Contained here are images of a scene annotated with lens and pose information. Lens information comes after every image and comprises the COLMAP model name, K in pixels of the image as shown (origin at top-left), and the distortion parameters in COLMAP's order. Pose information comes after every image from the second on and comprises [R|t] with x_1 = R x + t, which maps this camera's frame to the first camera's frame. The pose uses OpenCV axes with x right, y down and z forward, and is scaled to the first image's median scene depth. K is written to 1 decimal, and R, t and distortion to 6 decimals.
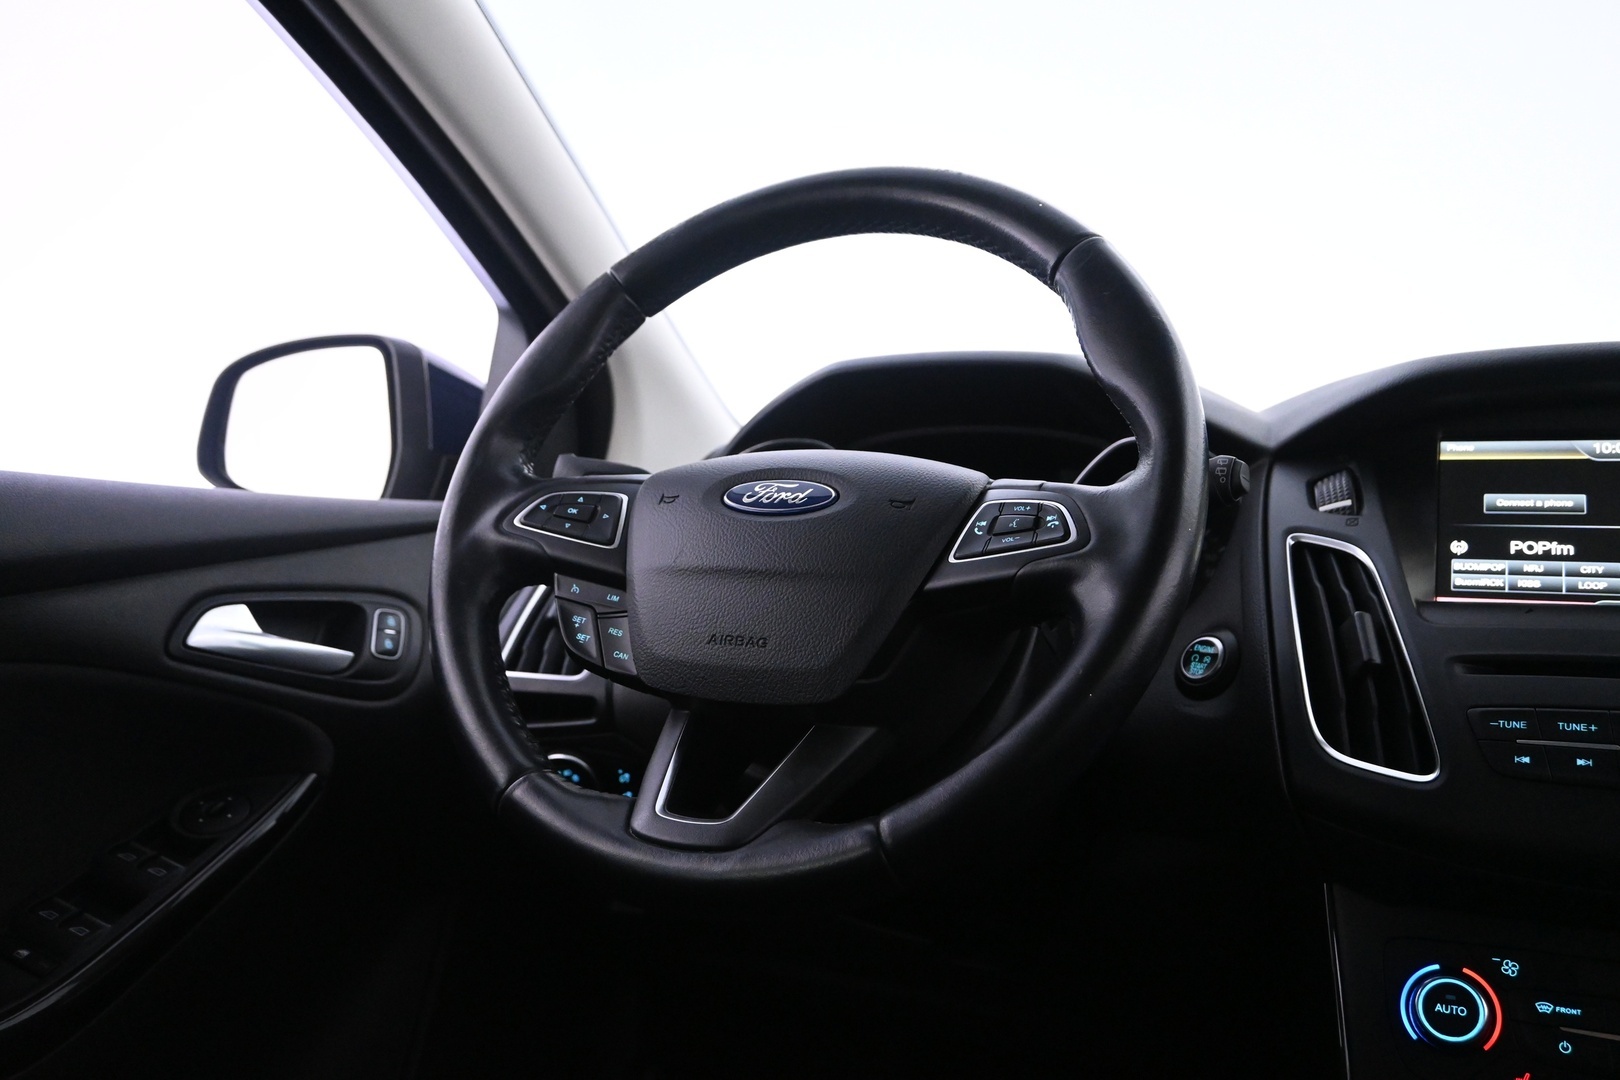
lens RADIAL K [[1314.7, 0, 814.8], [0, 1314.7, 538.2], [0, 0, 1]] dist [0.004249, -0.007167]
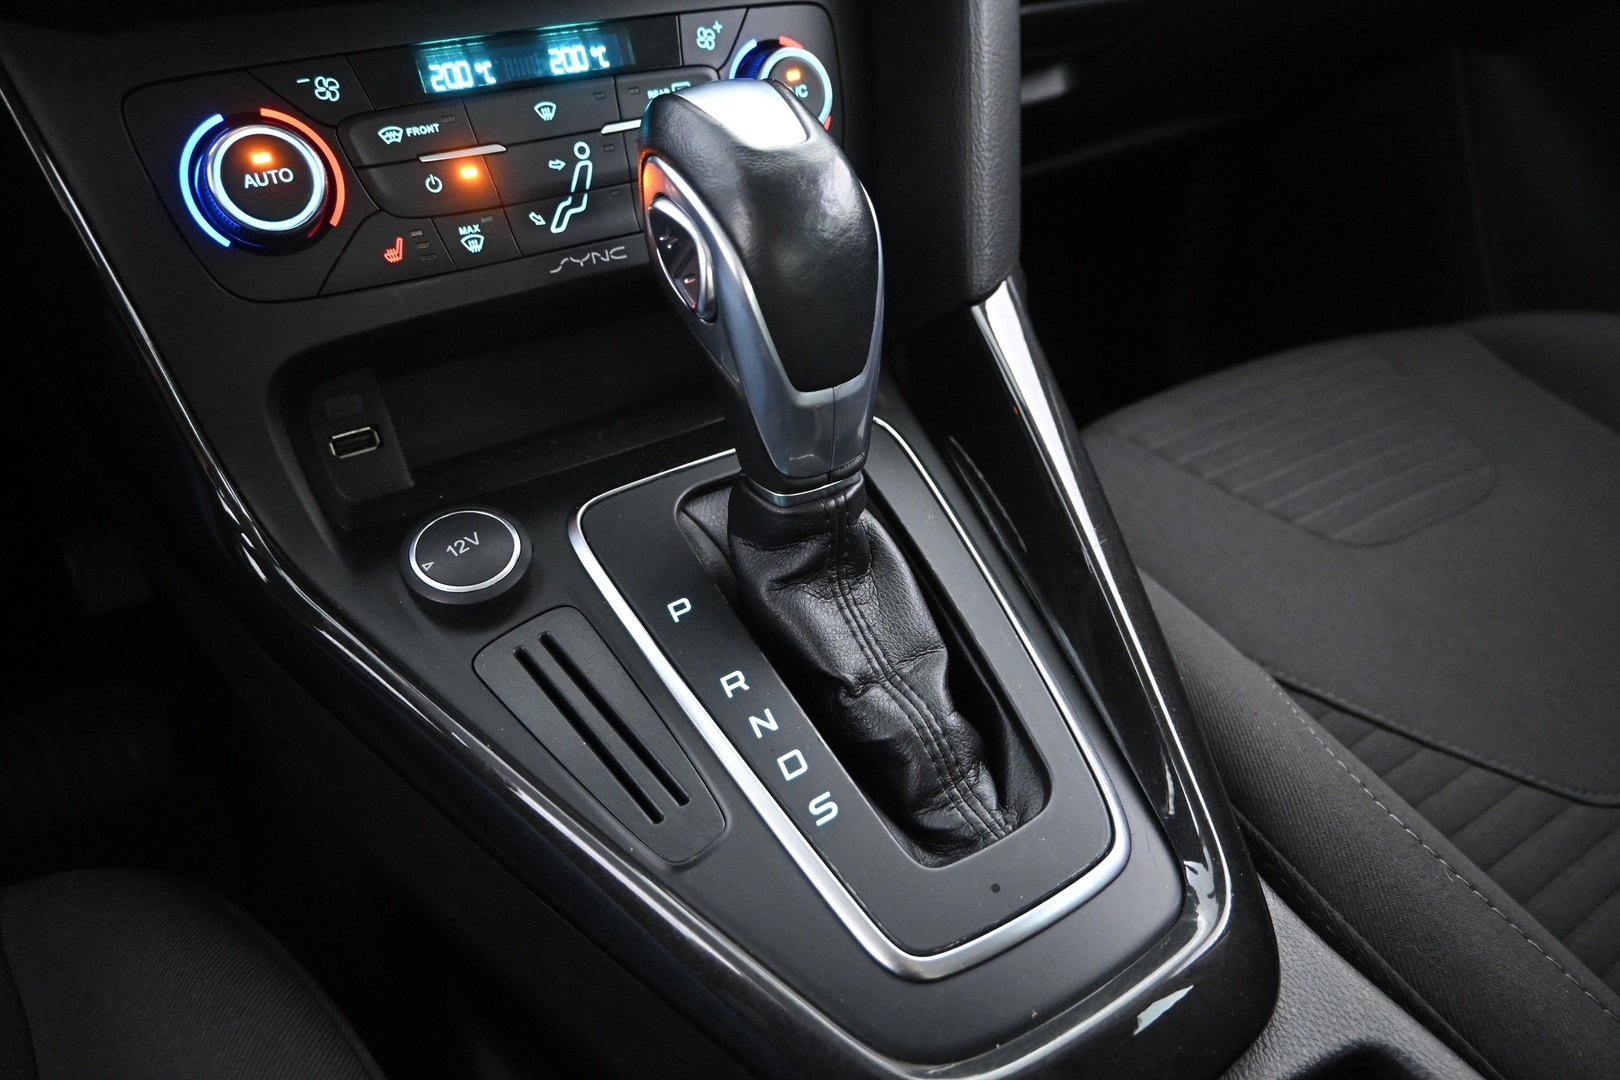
lens RADIAL K [[1117.6, 0, 816.9], [0, 1117.6, 539.7], [0, 0, 1]] dist [-0.000106, 0.007569]
pose [[0.531213, -0.492914, 0.689092, 0.150096], [0.034642, 0.825296, 0.563637, 0.180192], [-0.846530, -0.275540, 0.455483, 0.423608]]
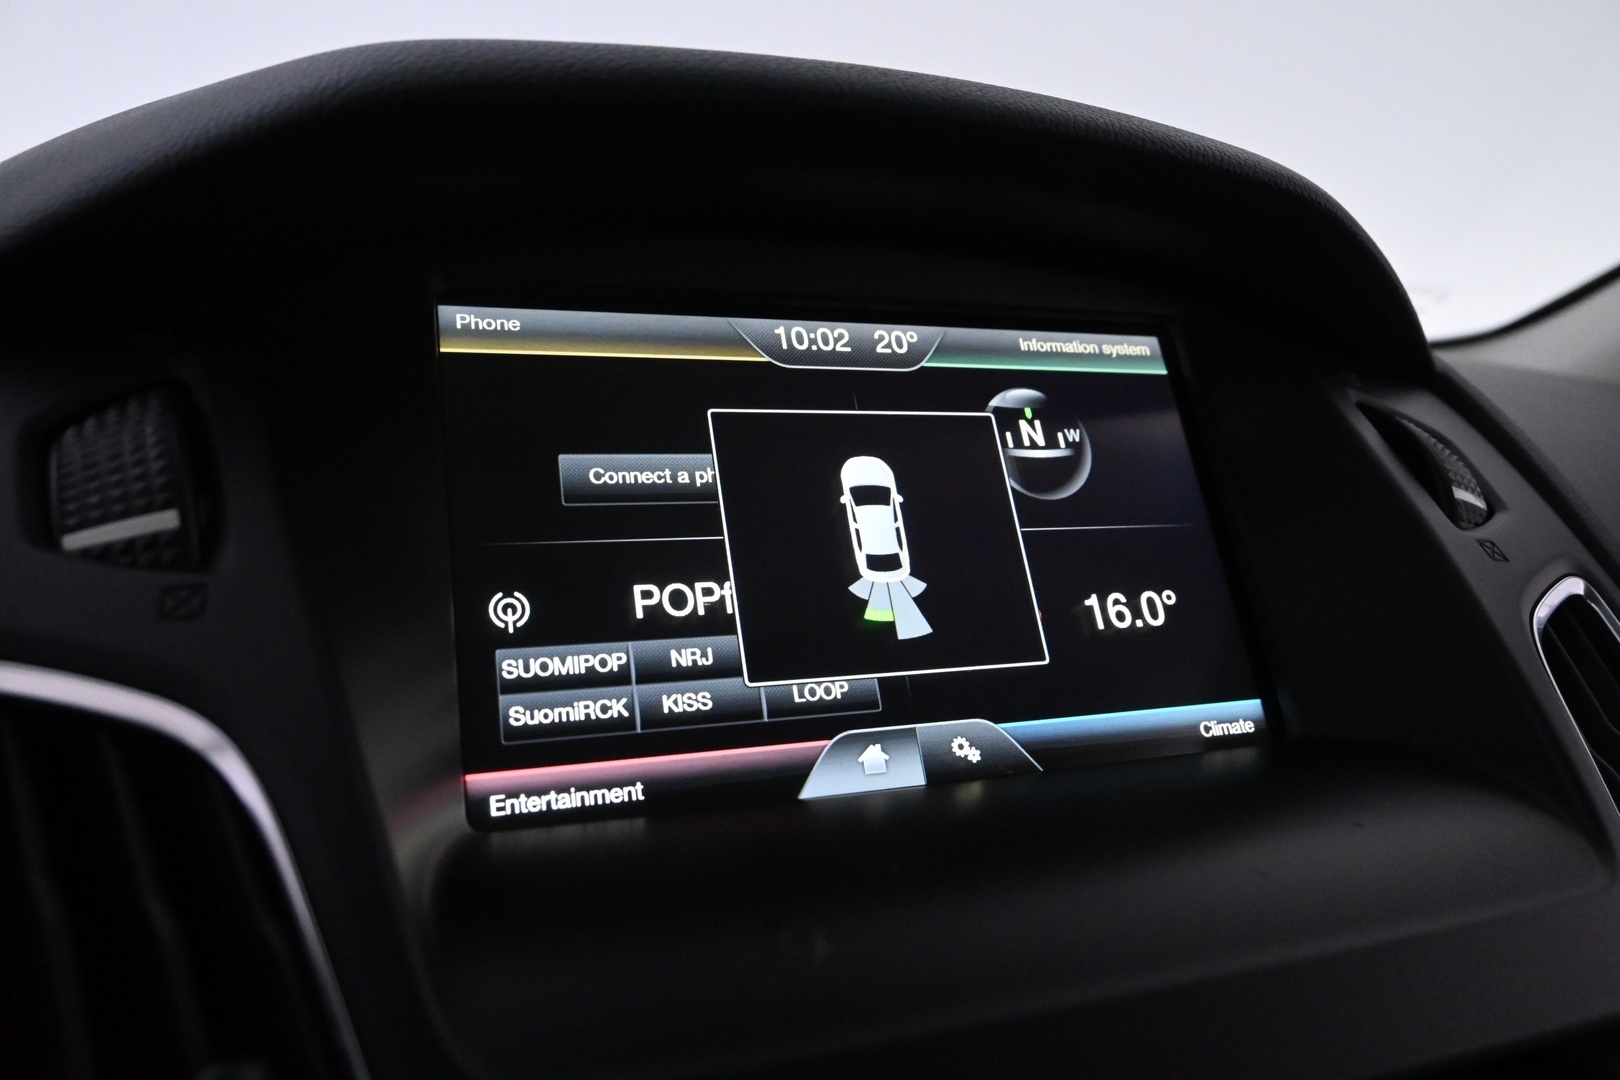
lens RADIAL K [[1161.8, 0, 805.2], [0, 1161.8, 541.2], [0, 0, 1]] dist [0.003807, -0.002287]
pose [[0.683601, -0.109284, 0.721628, 0.334114], [-0.013805, 0.986613, 0.162491, -0.068076], [-0.729726, -0.121041, 0.672941, 0.767466]]
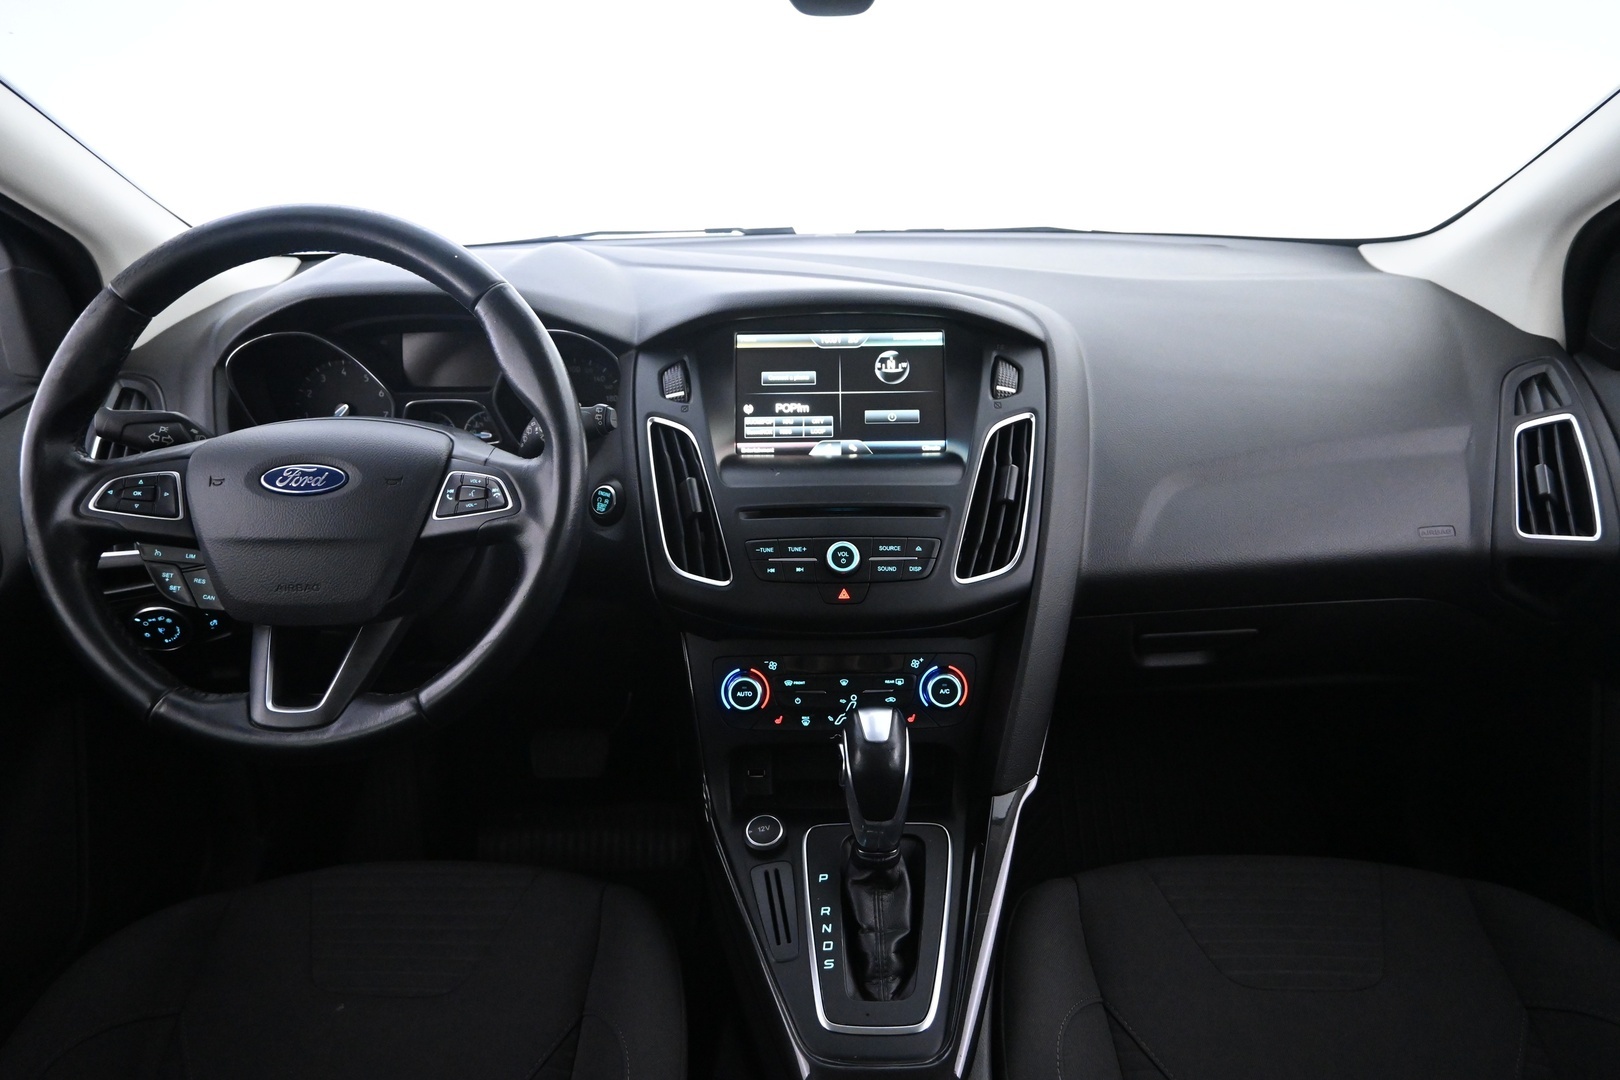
lens RADIAL K [[1117.6, 0, 810.3], [0, 1117.6, 541.4], [0, 0, 1]] dist [-0.000106, 0.007569]
pose [[0.908207, -0.191739, 0.372015, 0.008022], [0.036459, 0.921750, 0.386066, -0.397706], [-0.416929, -0.337064, 0.844131, -0.283923]]
